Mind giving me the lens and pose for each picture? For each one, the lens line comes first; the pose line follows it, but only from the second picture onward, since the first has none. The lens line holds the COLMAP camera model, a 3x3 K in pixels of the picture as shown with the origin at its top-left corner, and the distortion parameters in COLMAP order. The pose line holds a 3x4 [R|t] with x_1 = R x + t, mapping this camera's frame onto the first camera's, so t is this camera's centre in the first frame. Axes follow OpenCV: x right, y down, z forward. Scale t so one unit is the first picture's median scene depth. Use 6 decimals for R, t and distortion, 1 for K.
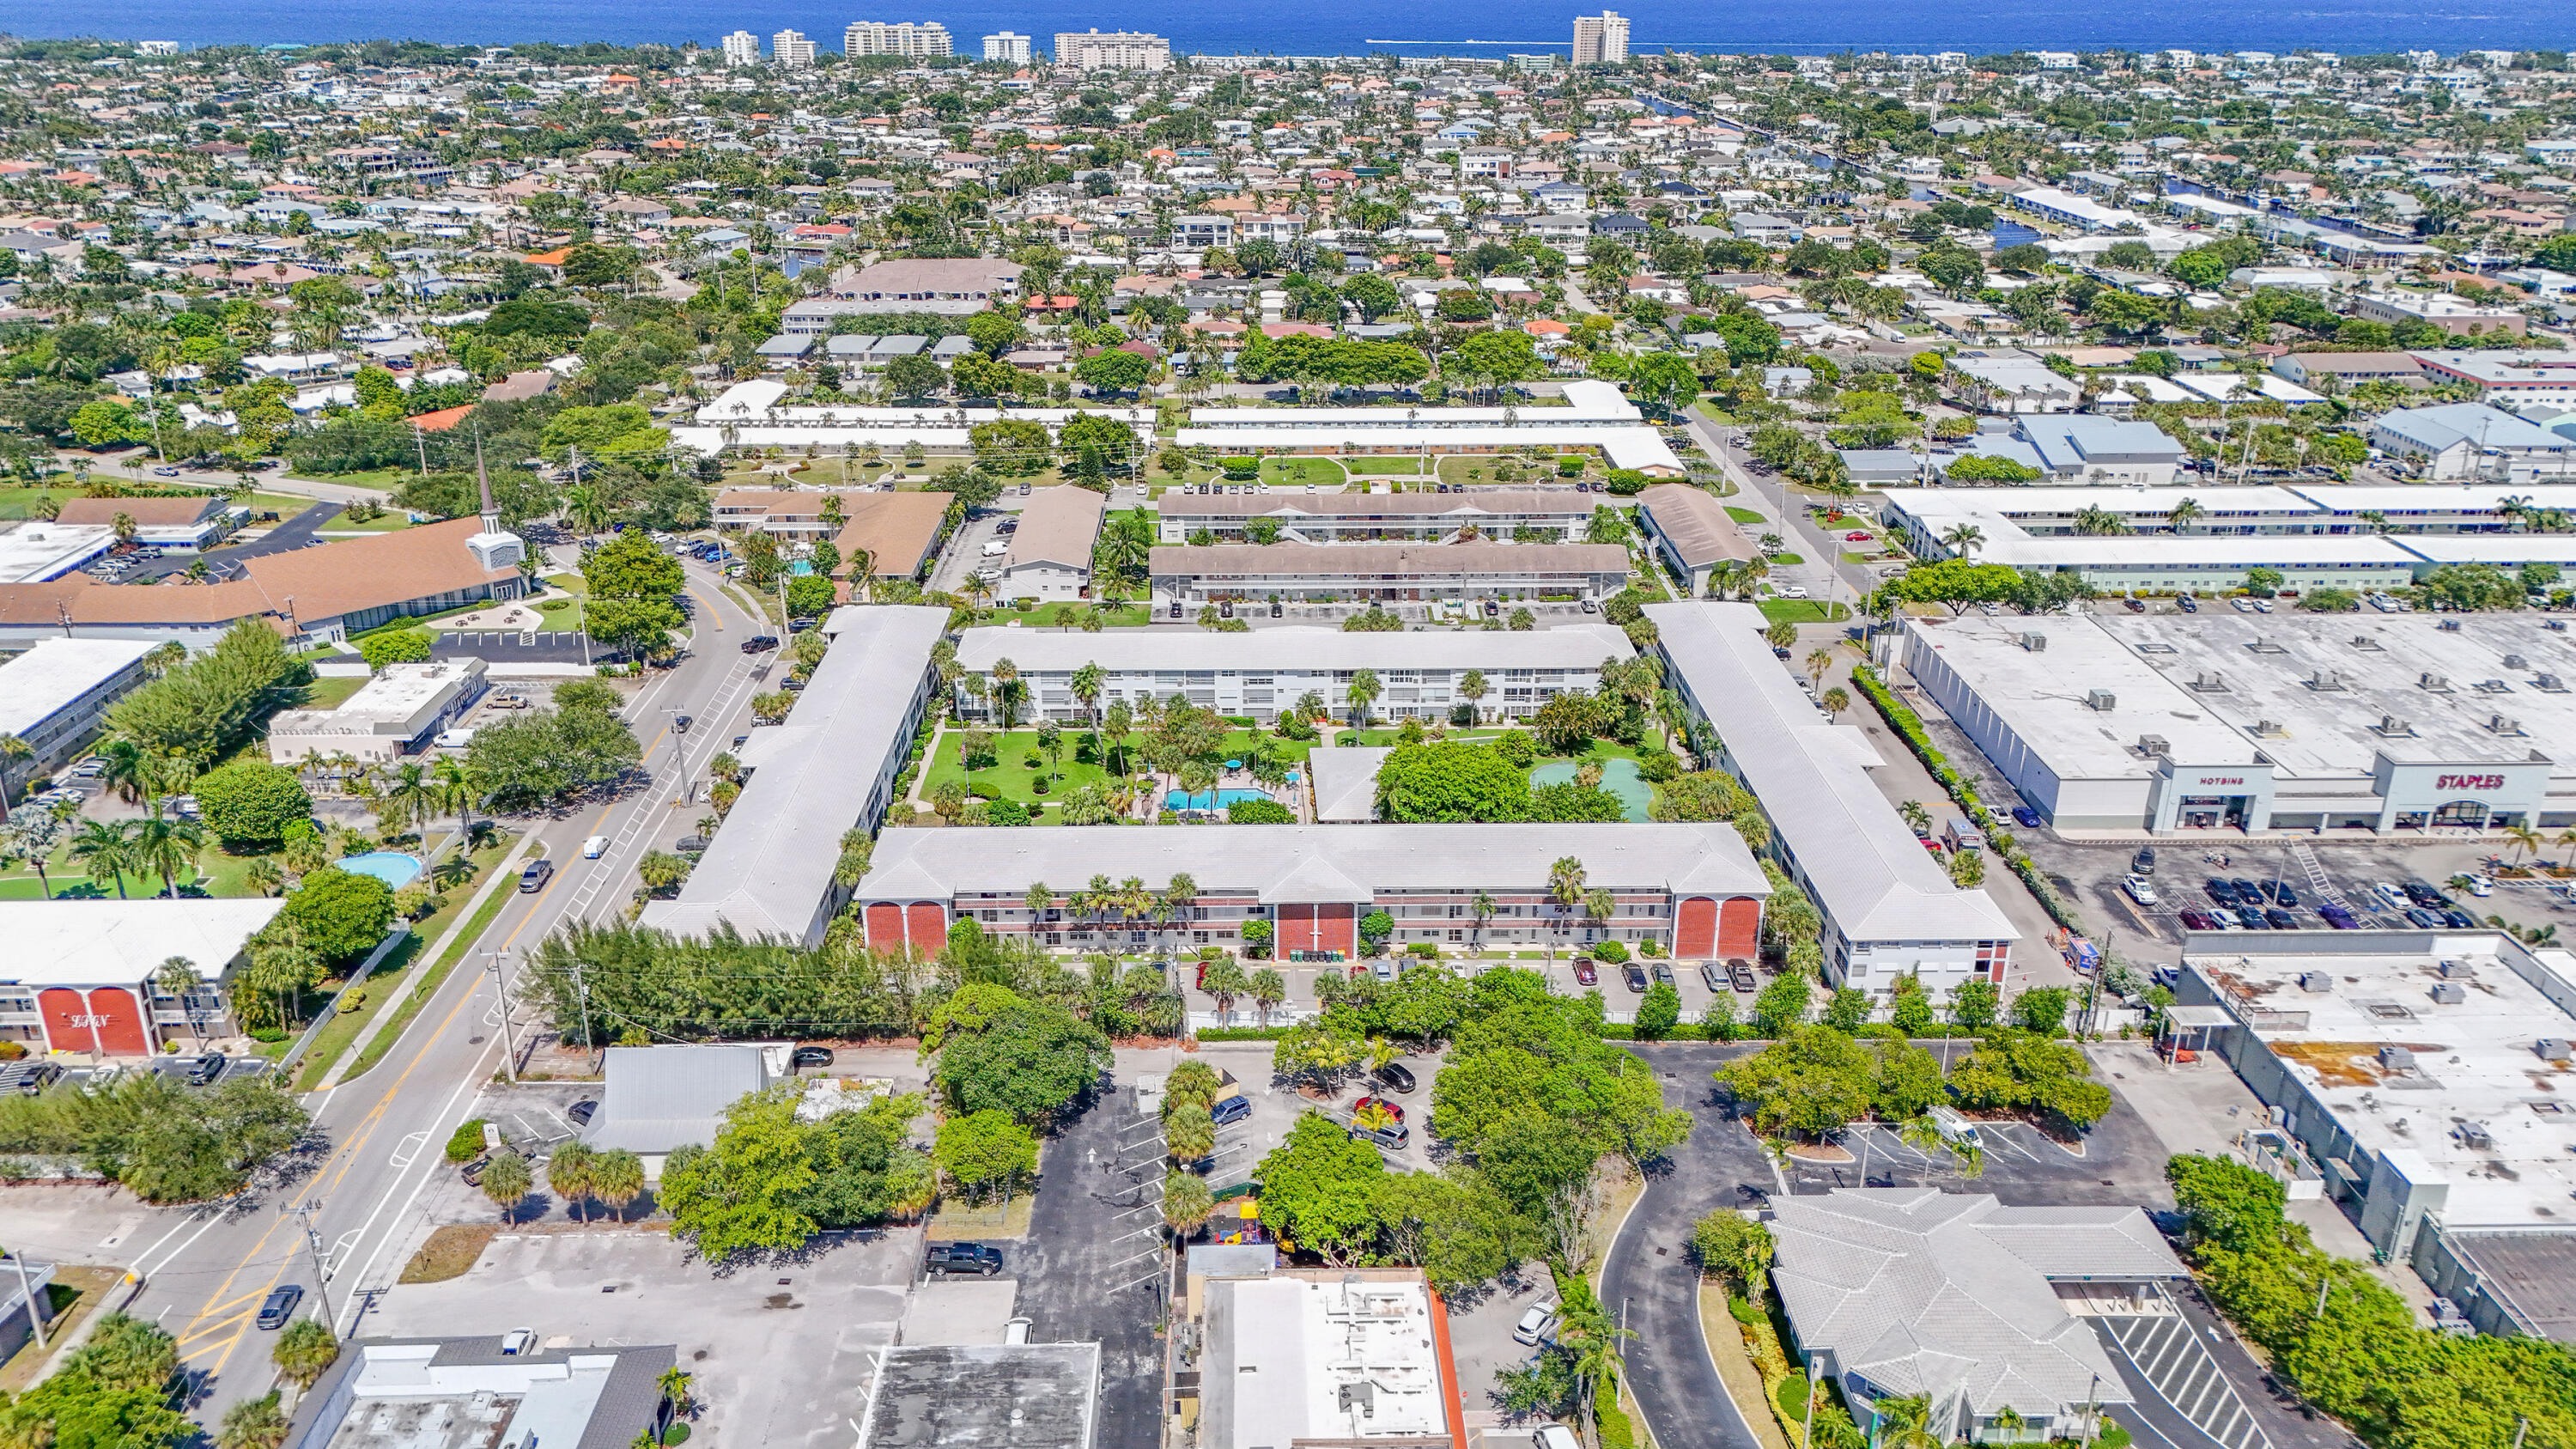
lens RADIAL K [[1900.3, 0, 1288.0], [0, 1900.3, 724.5], [0, 0, 1]] dist [0.069074, -0.070394]
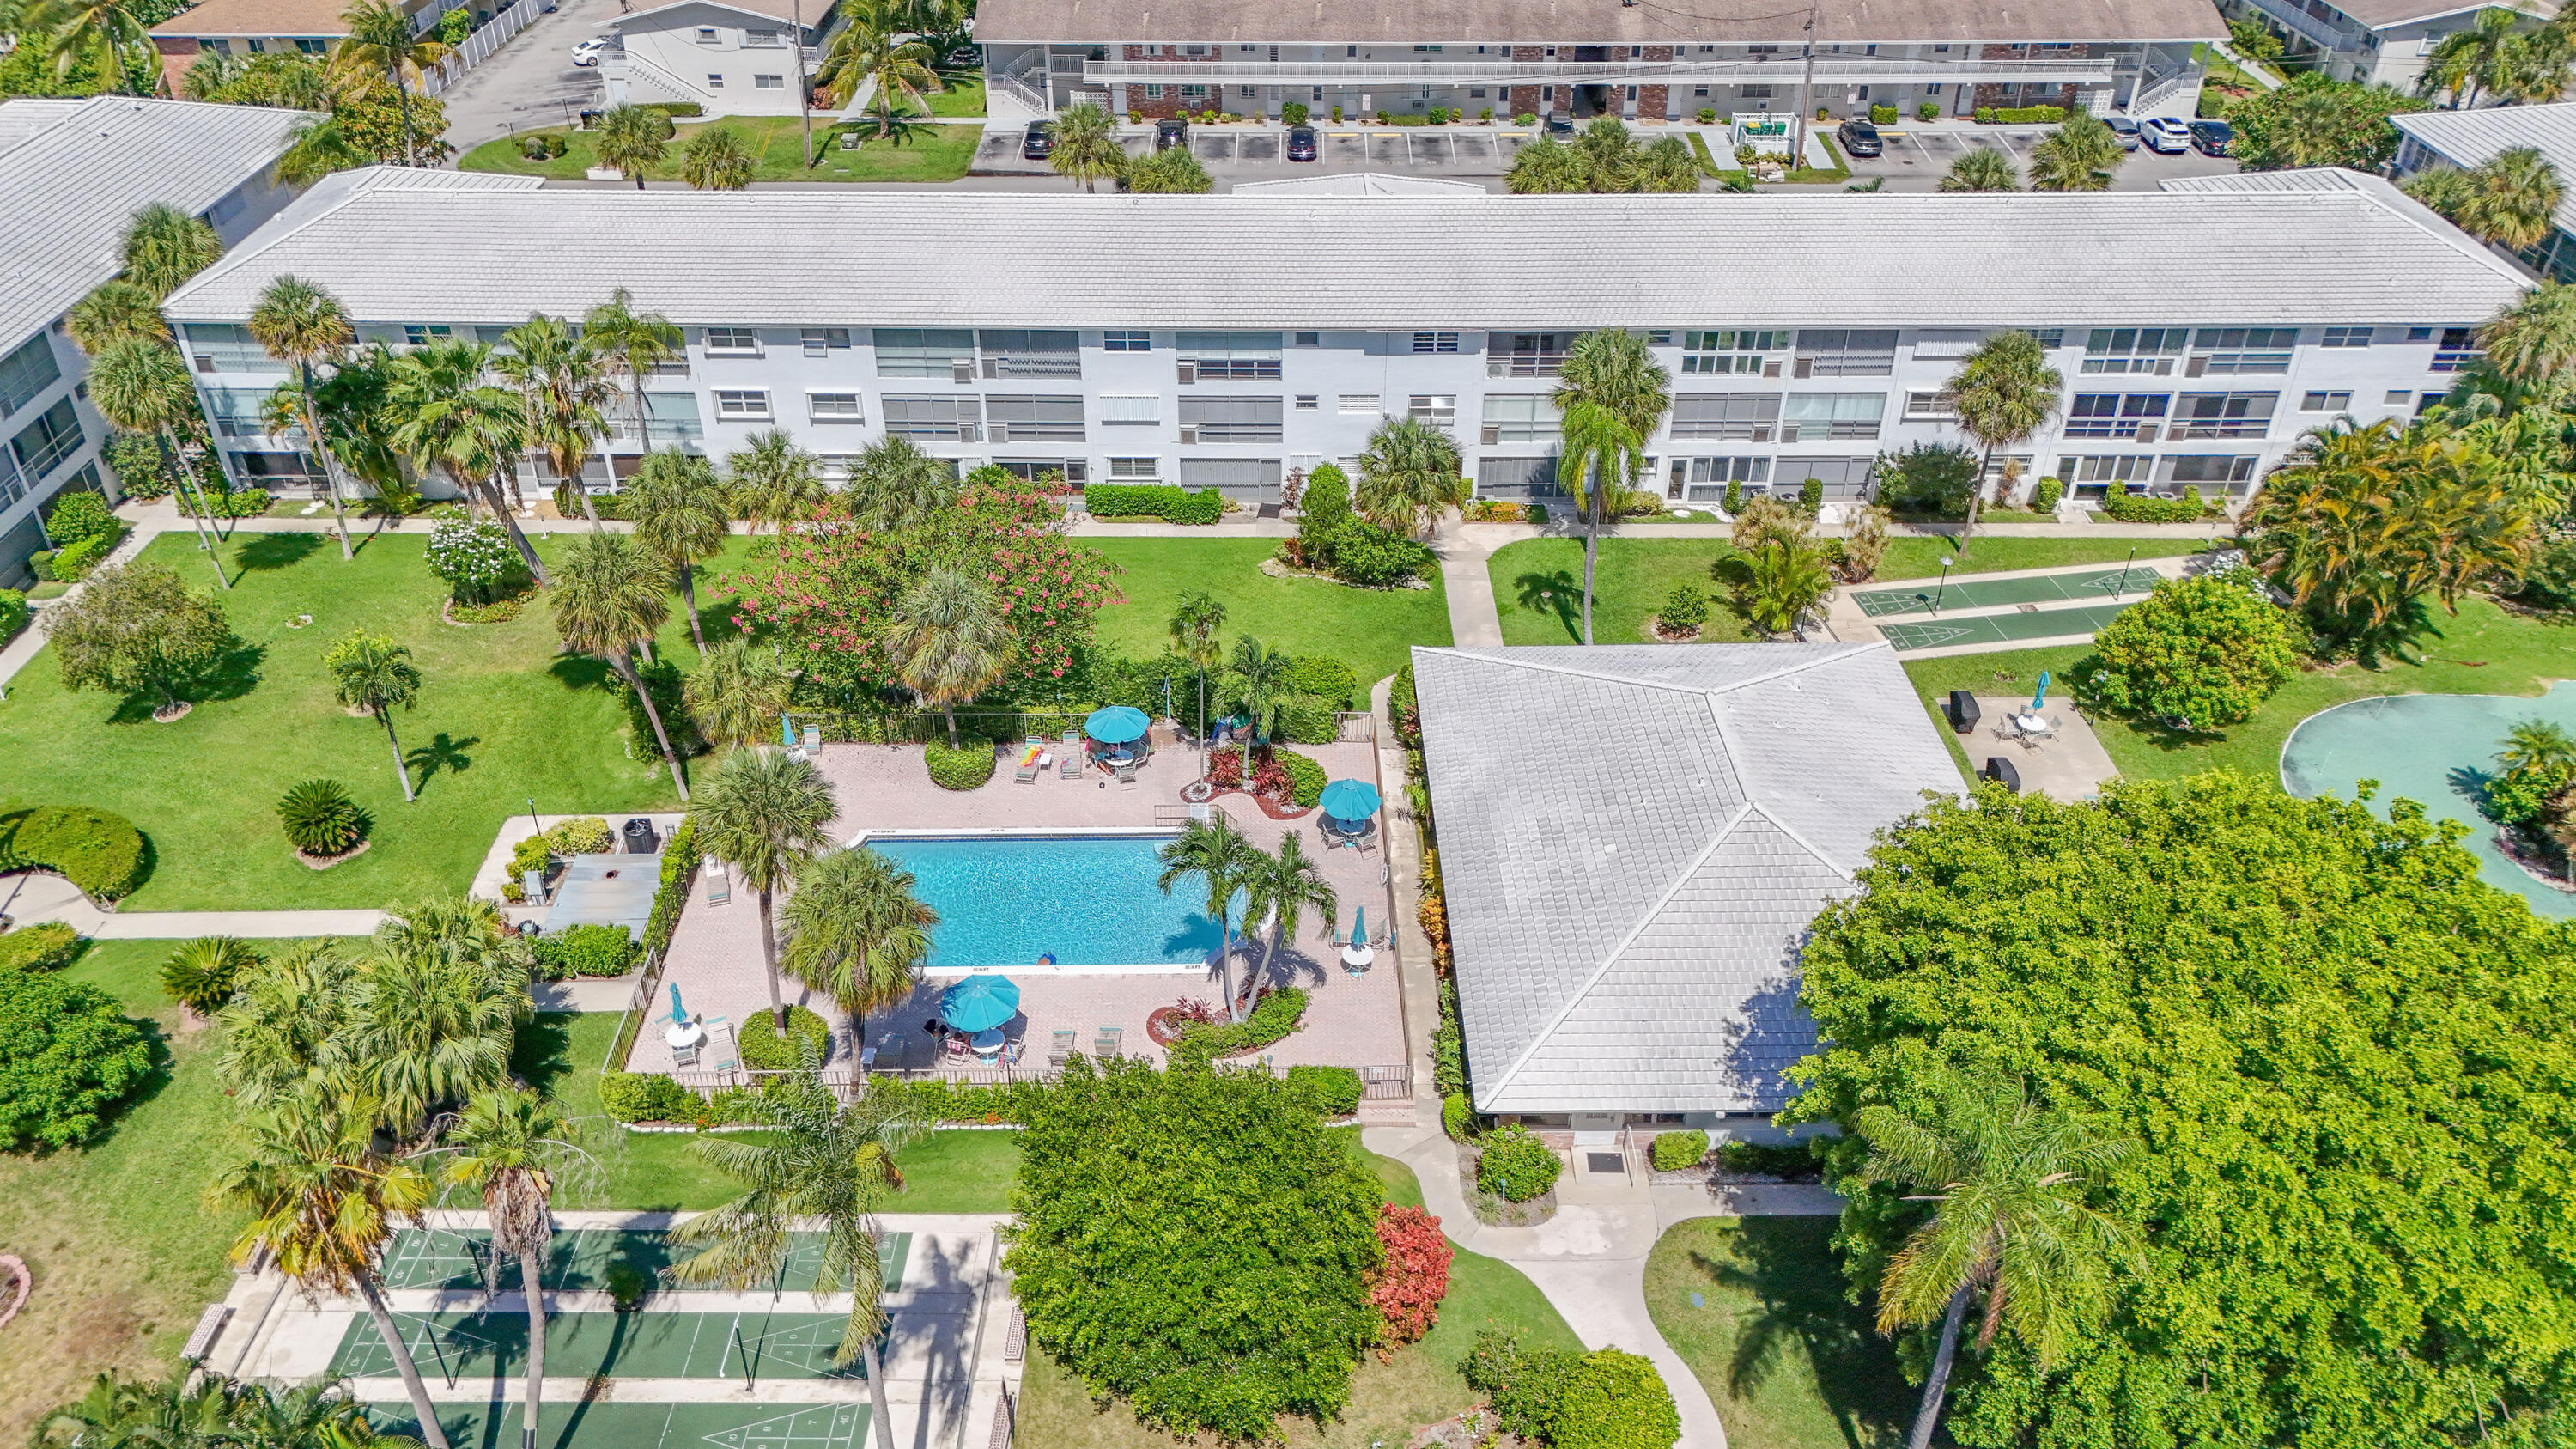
lens RADIAL K [[1900.3, 0, 1288.0], [0, 1900.3, 724.5], [0, 0, 1]] dist [0.069074, -0.070394]
pose [[0.999814, 0.010605, -0.016089, -0.001527], [-0.006986, 0.977617, 0.210276, -0.030686], [0.017959, -0.210125, 0.977510, 0.699821]]
